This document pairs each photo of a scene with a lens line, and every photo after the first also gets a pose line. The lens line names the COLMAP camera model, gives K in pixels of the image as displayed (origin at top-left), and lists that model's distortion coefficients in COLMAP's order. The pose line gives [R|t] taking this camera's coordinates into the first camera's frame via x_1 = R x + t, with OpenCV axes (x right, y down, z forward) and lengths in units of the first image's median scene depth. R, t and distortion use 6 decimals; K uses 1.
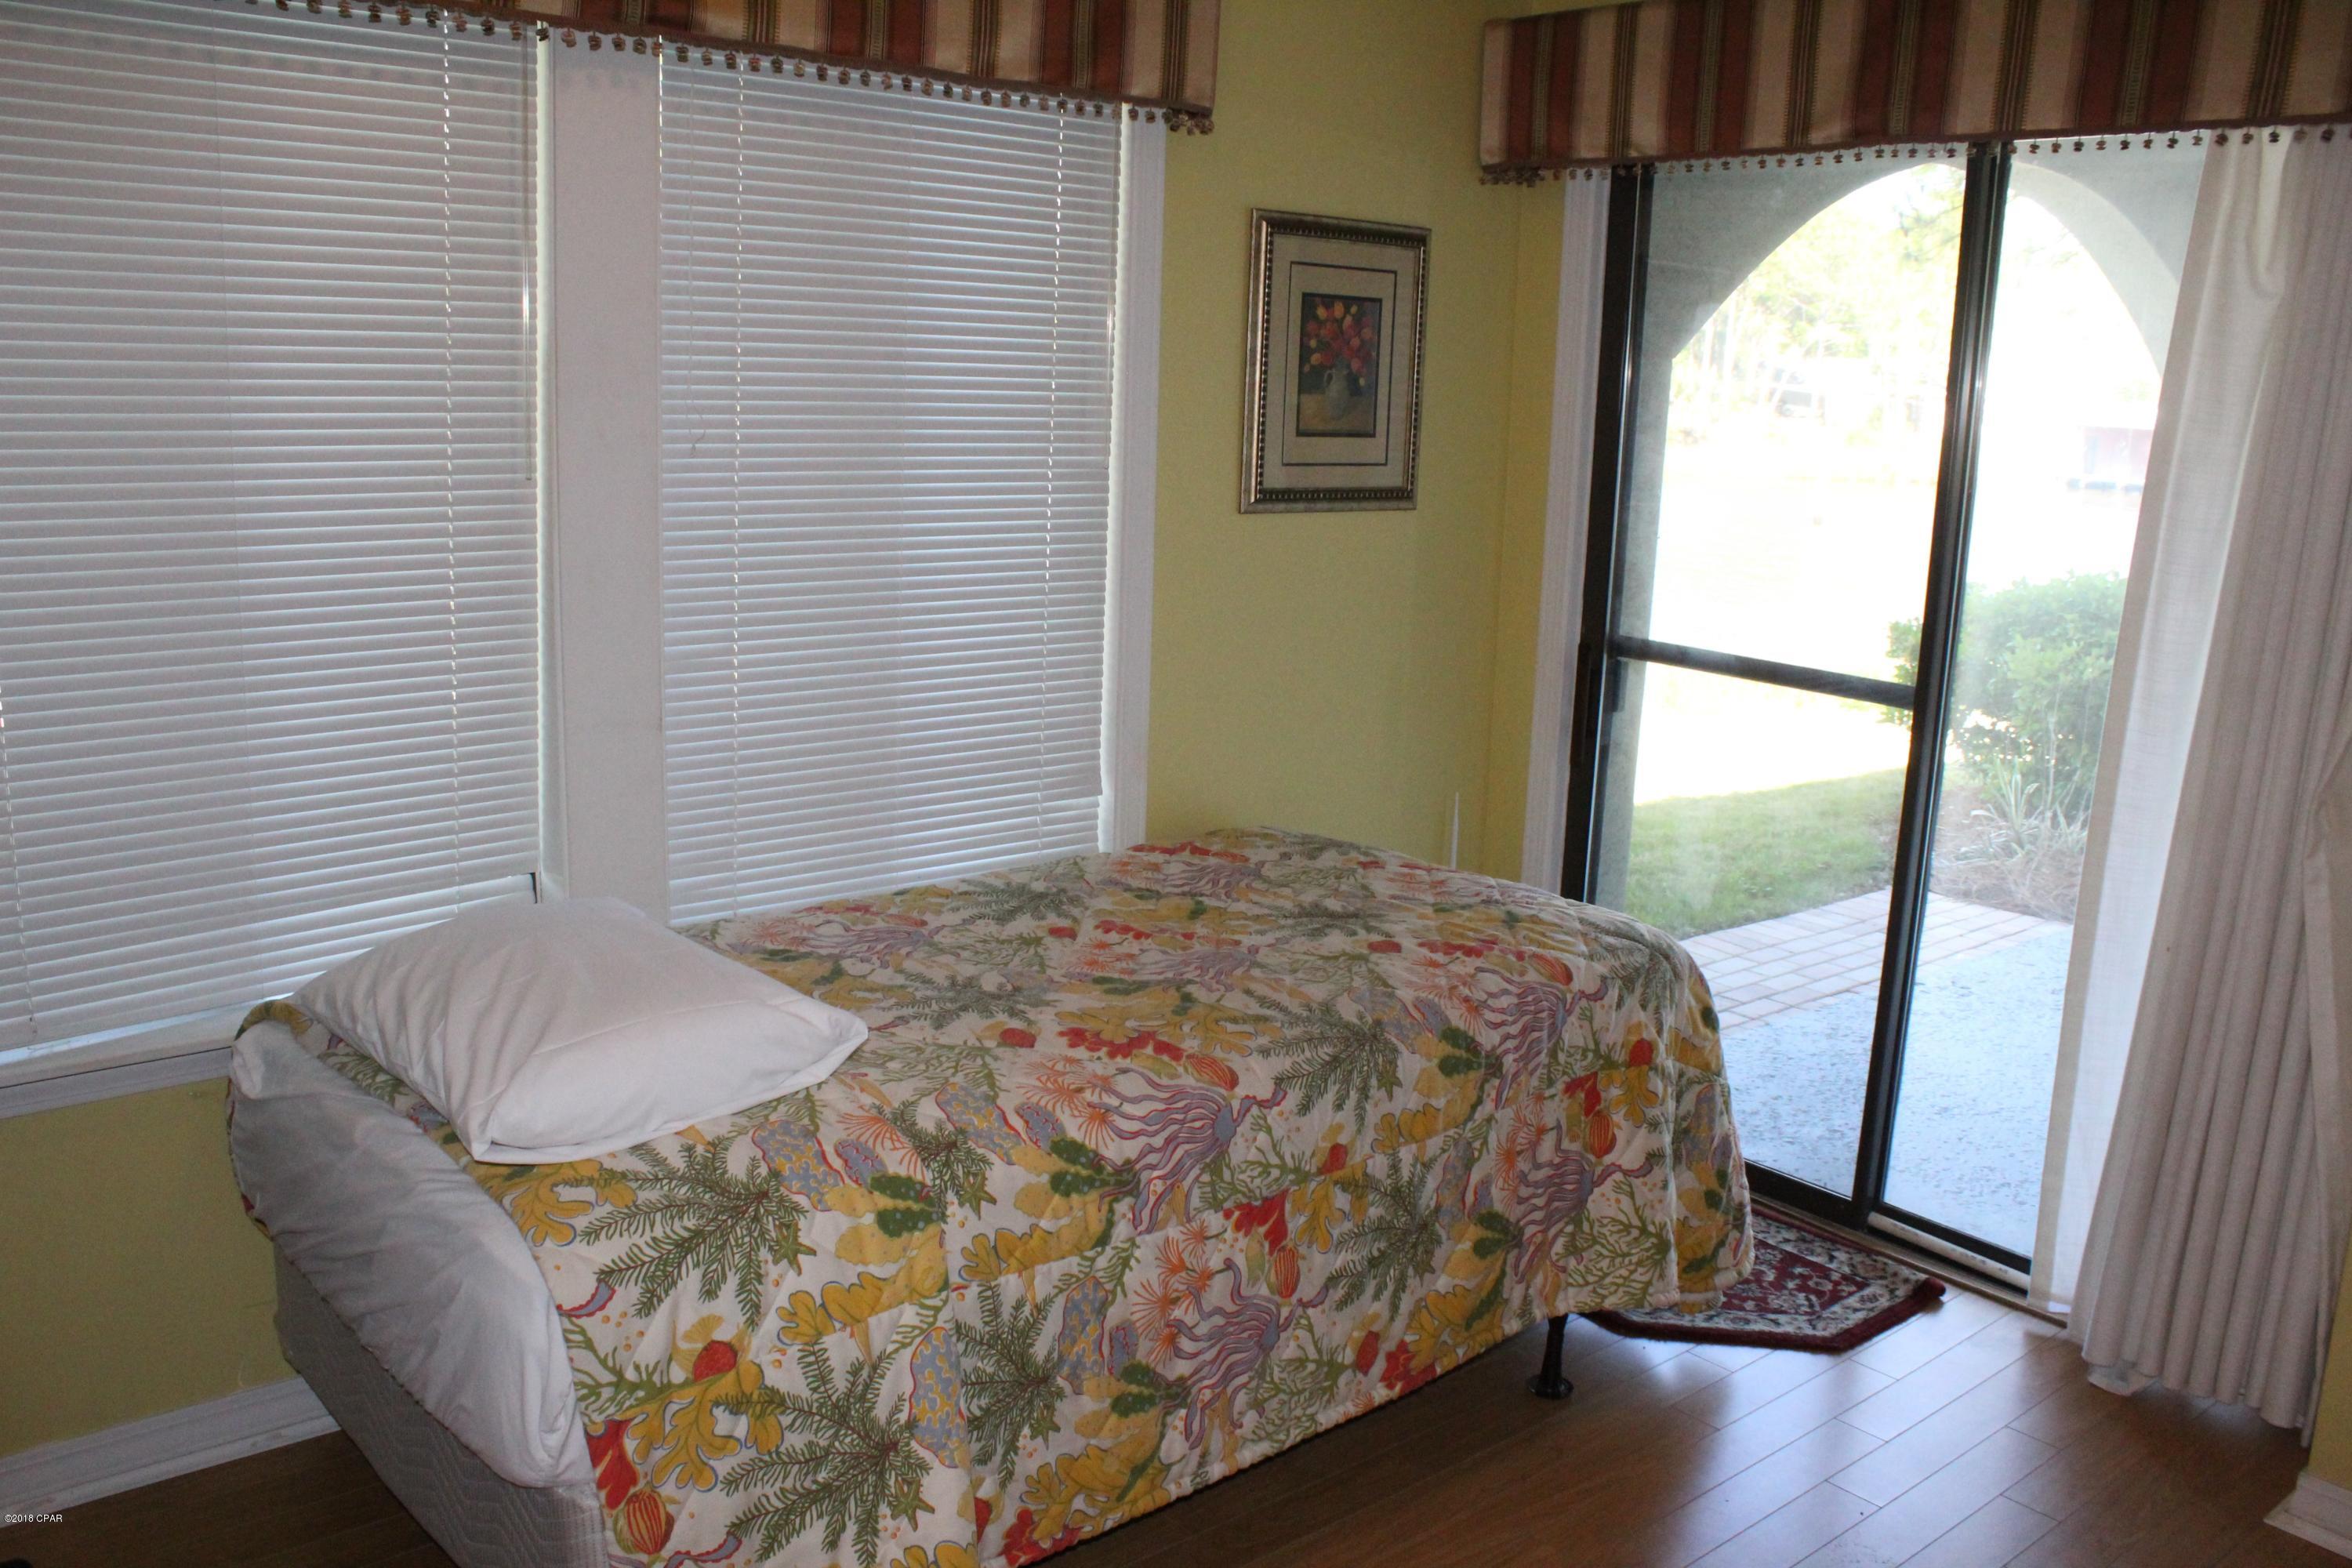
lens RADIAL K [[1947.9, 0, 1154.8], [0, 1947.9, 788.8], [0, 0, 1]] dist [-0.174058, 0.154507]
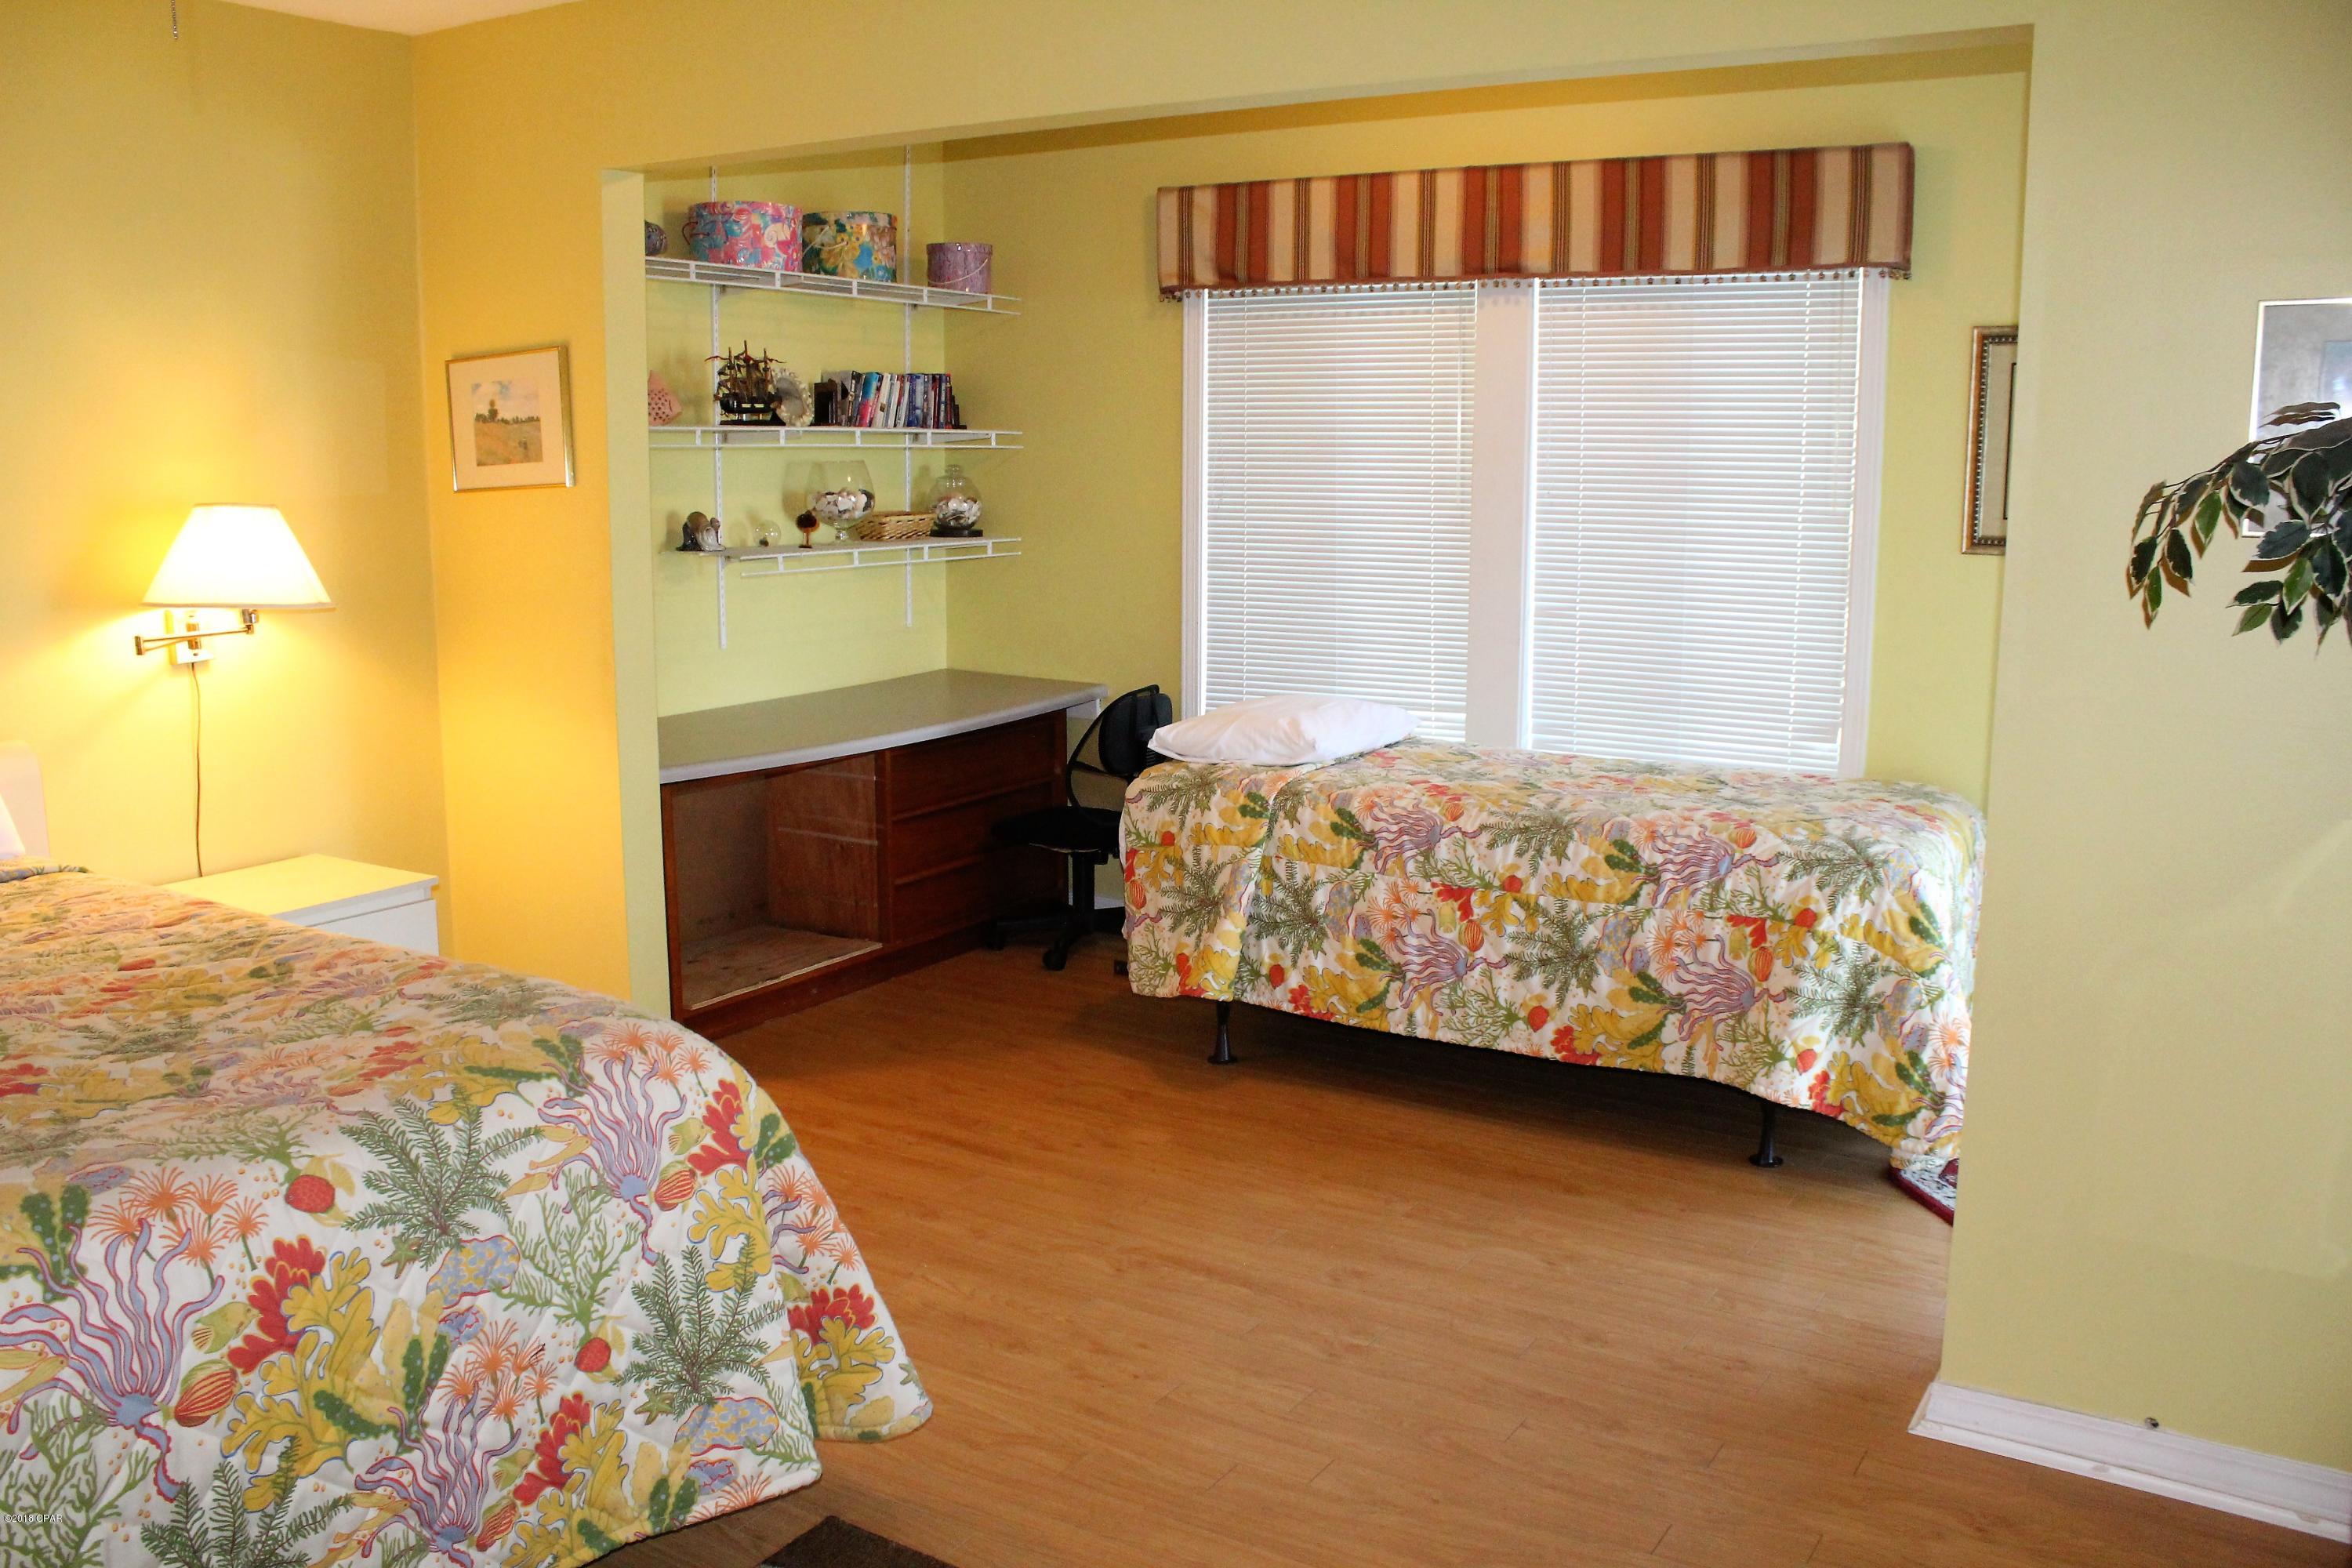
lens RADIAL K [[1947.9, 0, 1154.8], [0, 1947.9, 788.8], [0, 0, 1]] dist [-0.174058, 0.154507]
pose [[0.311950, 0.132311, -0.940841, 1.590328], [-0.192441, 0.978529, 0.073804, 0.039434], [0.930405, 0.158033, 0.330714, 0.104208]]
